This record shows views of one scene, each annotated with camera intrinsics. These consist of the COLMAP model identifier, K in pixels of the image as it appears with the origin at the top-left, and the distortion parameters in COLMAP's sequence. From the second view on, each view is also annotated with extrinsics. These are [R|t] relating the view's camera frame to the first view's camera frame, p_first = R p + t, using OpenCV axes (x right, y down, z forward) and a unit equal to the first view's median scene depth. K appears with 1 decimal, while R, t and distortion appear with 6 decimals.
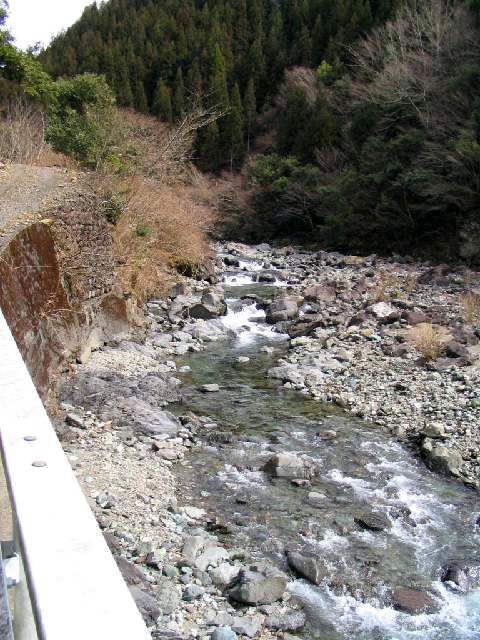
lens RADIAL K [[584.7, 0, 240.0], [0, 584.7, 320.0], [0, 0, 1]] dist [-0.170068, 0.150090]
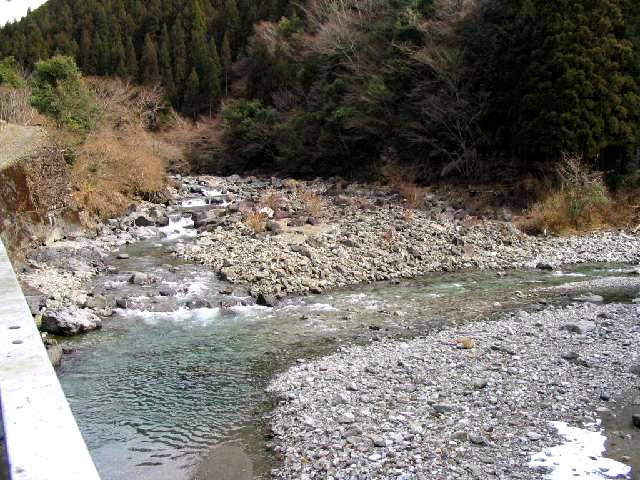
lens RADIAL K [[584.7, 0, 320.0], [0, 584.7, 240.0], [0, 0, 1]] dist [-0.170068, 0.150090]
pose [[0.993812, -0.059836, 0.093584, 0.104663], [0.062028, 0.997860, -0.020695, 0.039731], [-0.092145, 0.026372, 0.995396, -0.207915]]
